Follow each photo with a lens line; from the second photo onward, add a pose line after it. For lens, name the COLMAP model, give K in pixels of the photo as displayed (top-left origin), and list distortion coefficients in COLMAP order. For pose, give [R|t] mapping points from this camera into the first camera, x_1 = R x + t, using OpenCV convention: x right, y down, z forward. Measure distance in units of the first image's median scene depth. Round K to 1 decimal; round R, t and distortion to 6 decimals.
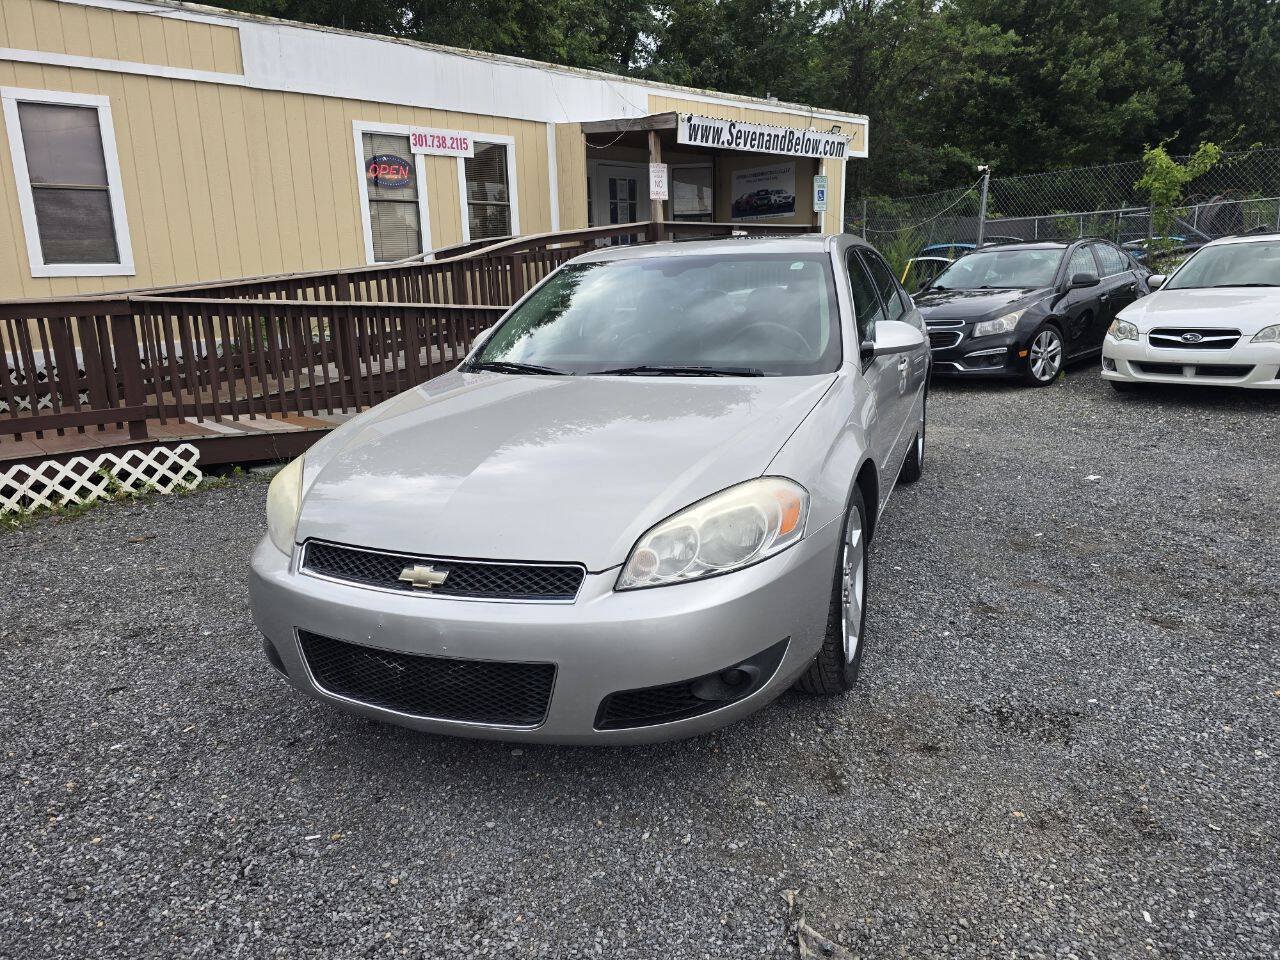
lens RADIAL K [[857.1, 0, 641.1], [0, 857.1, 462.2], [0, 0, 1]] dist [0.058153, -0.053408]
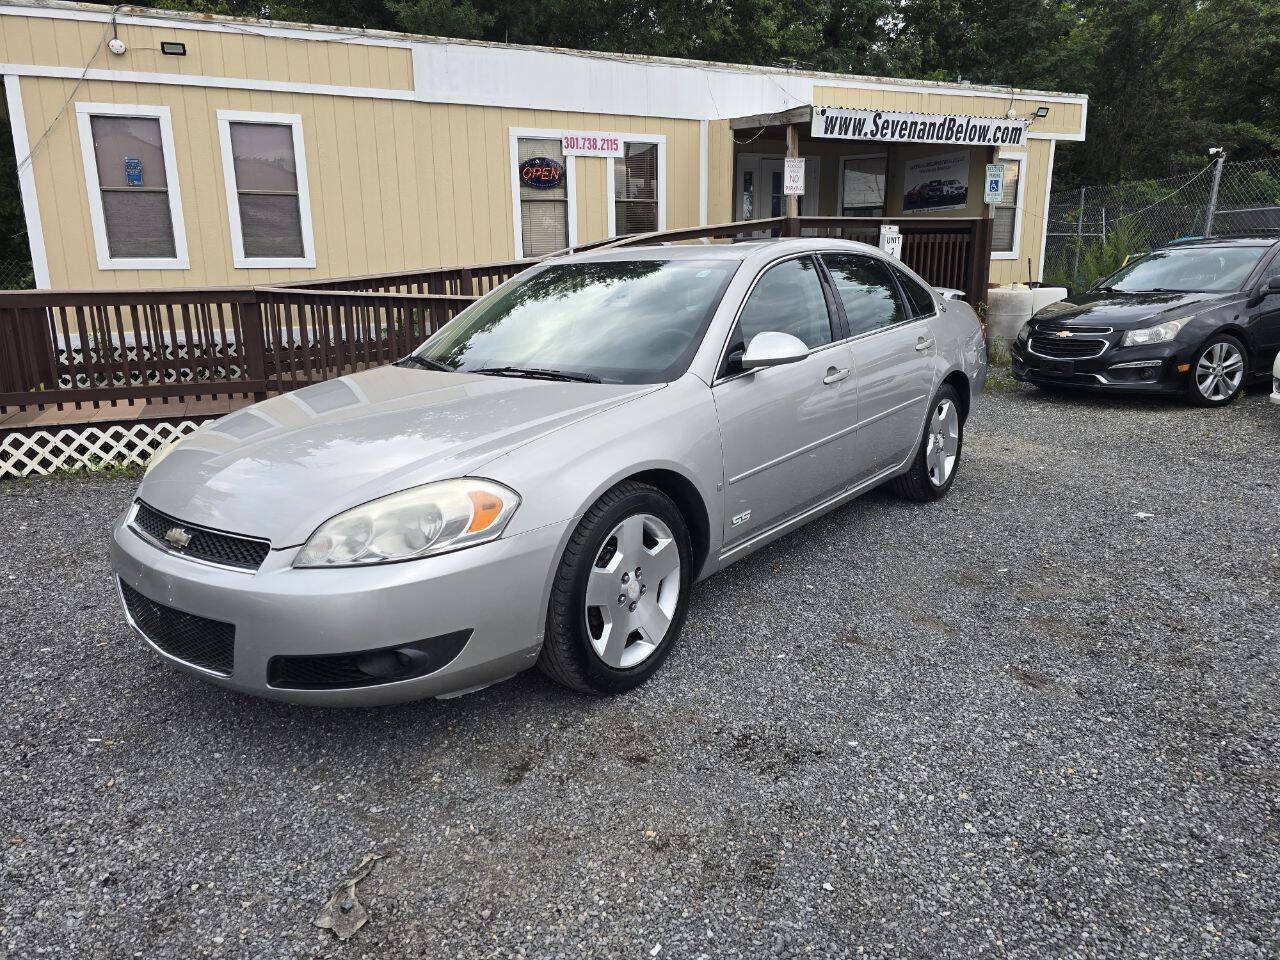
lens RADIAL K [[857.1, 0, 630.3], [0, 857.1, 453.5], [0, 0, 1]] dist [0.058153, -0.053408]
pose [[0.955710, 0.073056, -0.285097, 0.165461], [-0.072565, 0.997288, 0.012301, -0.010553], [0.285223, 0.008932, 0.958420, 0.008094]]
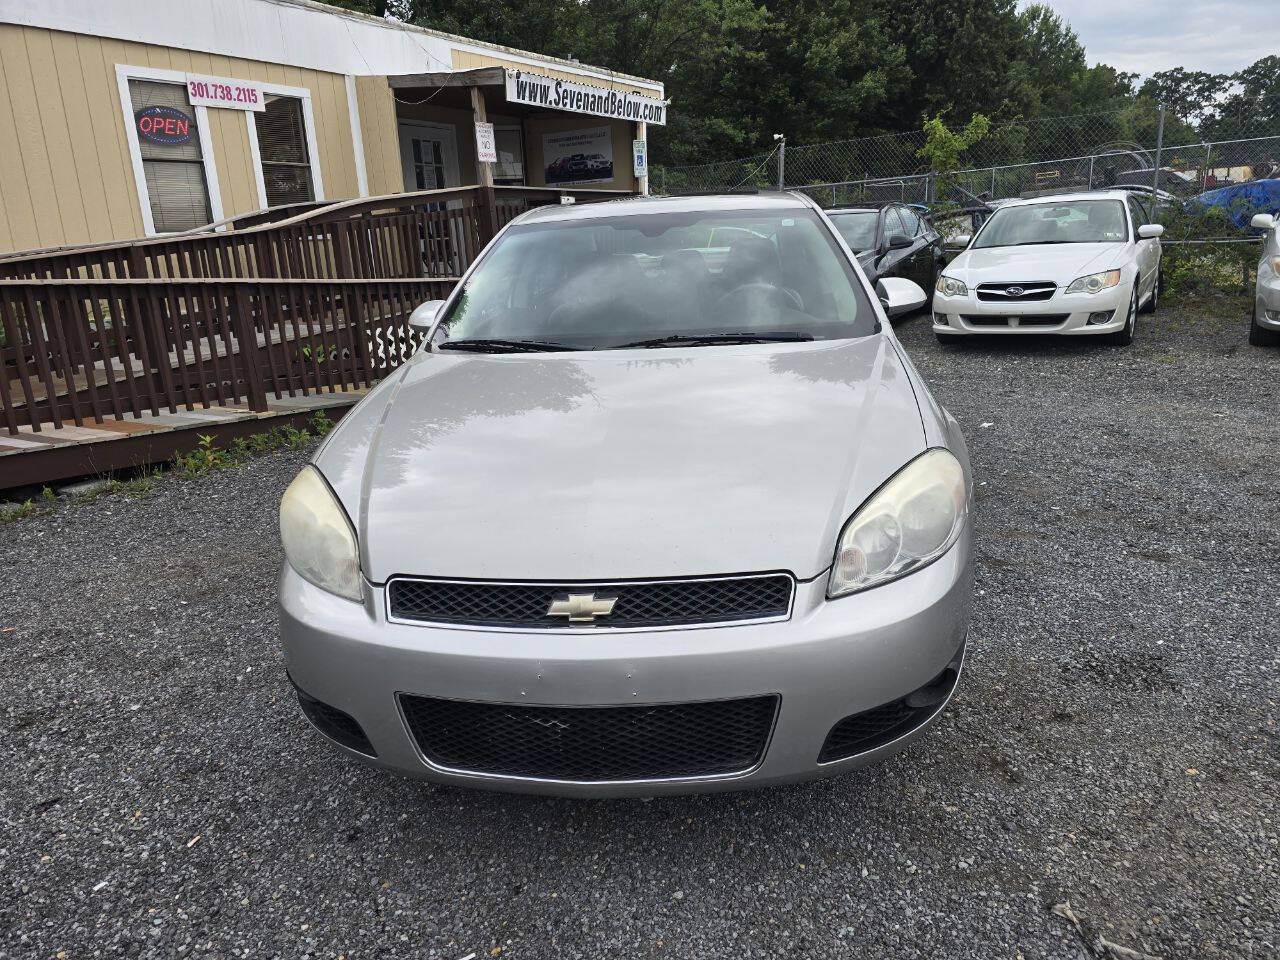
lens RADIAL K [[857.1, 0, 641.5], [0, 857.1, 456.7], [0, 0, 1]] dist [0.058153, -0.053408]
pose [[0.963194, -0.081524, 0.256149, -0.096618], [0.074940, 0.996560, 0.035376, -0.007708], [-0.258151, -0.014878, 0.965990, 0.053524]]
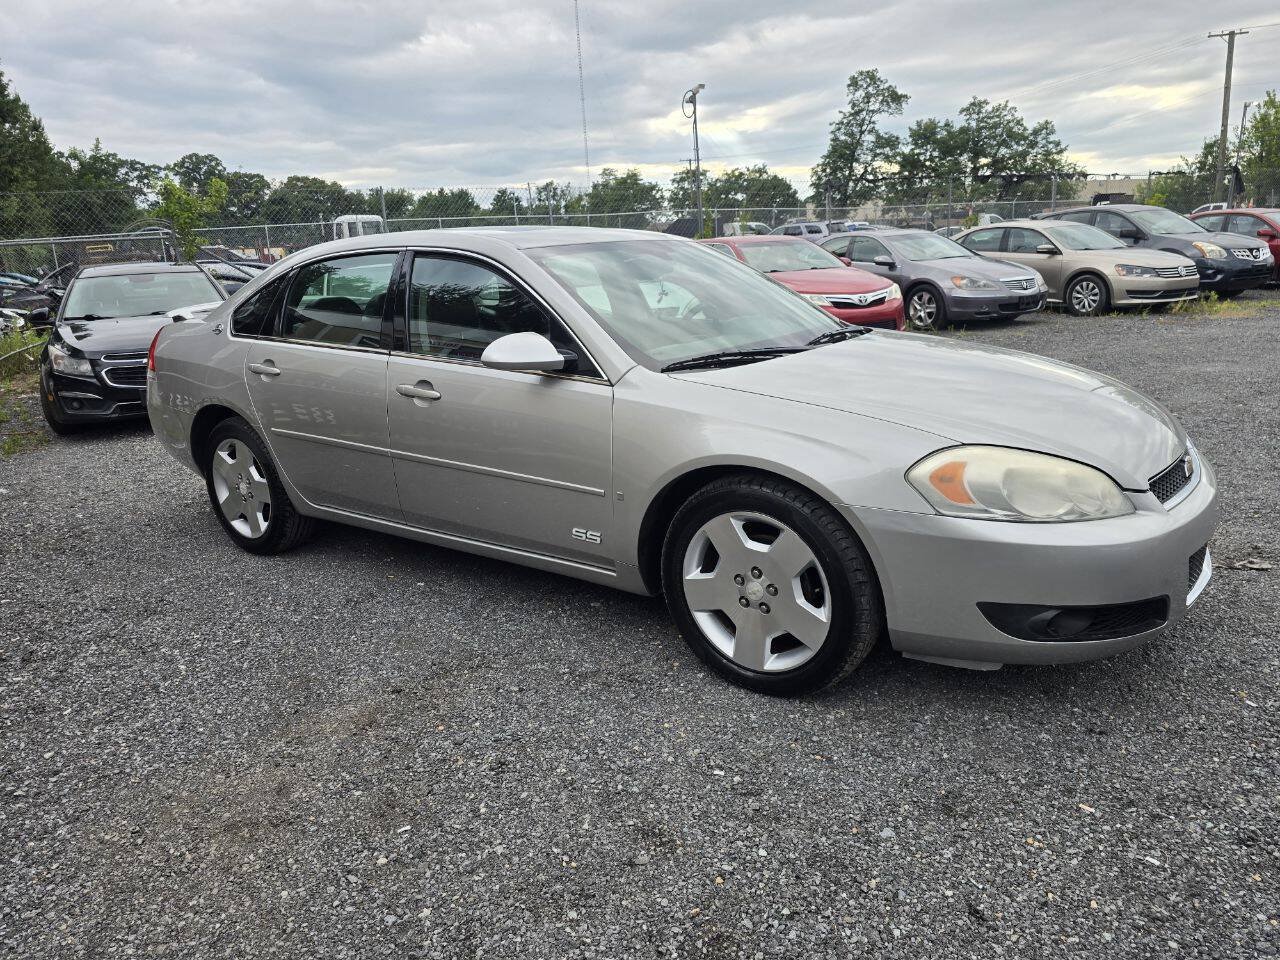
lens RADIAL K [[857.1, 0, 636.0], [0, 857.1, 471.8], [0, 0, 1]] dist [0.058153, -0.053408]
pose [[0.248465, -0.214469, 0.944600, -0.399500], [0.253481, 0.955594, 0.150290, -0.060883], [-0.934886, 0.202097, 0.291795, 0.338727]]
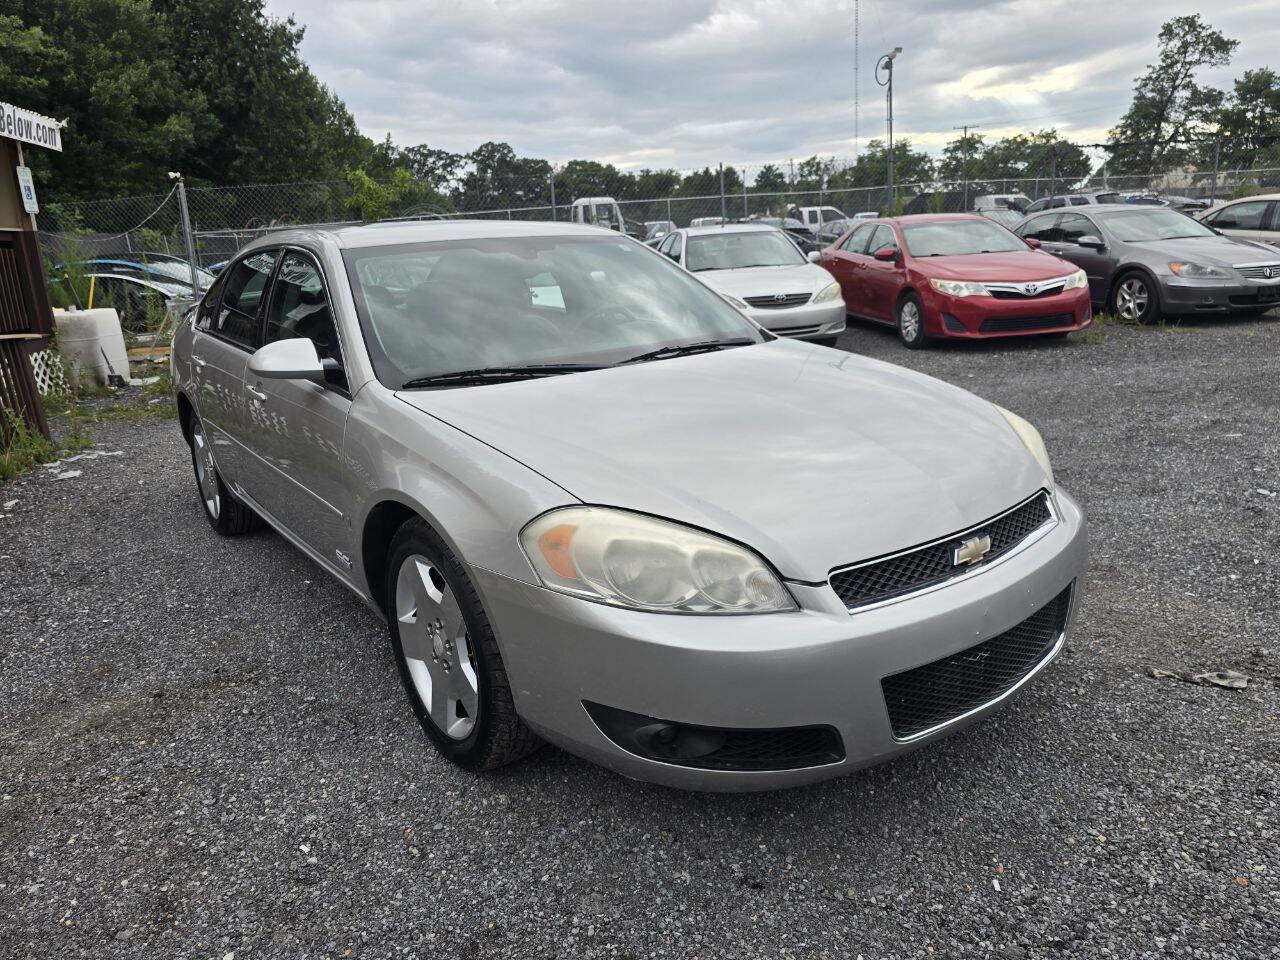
lens RADIAL K [[857.1, 0, 639.3], [0, 857.1, 471.9], [0, 0, 1]] dist [0.058153, -0.053408]
pose [[0.517308, -0.209286, 0.829814, -0.291228], [0.222770, 0.969140, 0.105550, -0.030917], [-0.826297, 0.130256, 0.547966, 0.191434]]
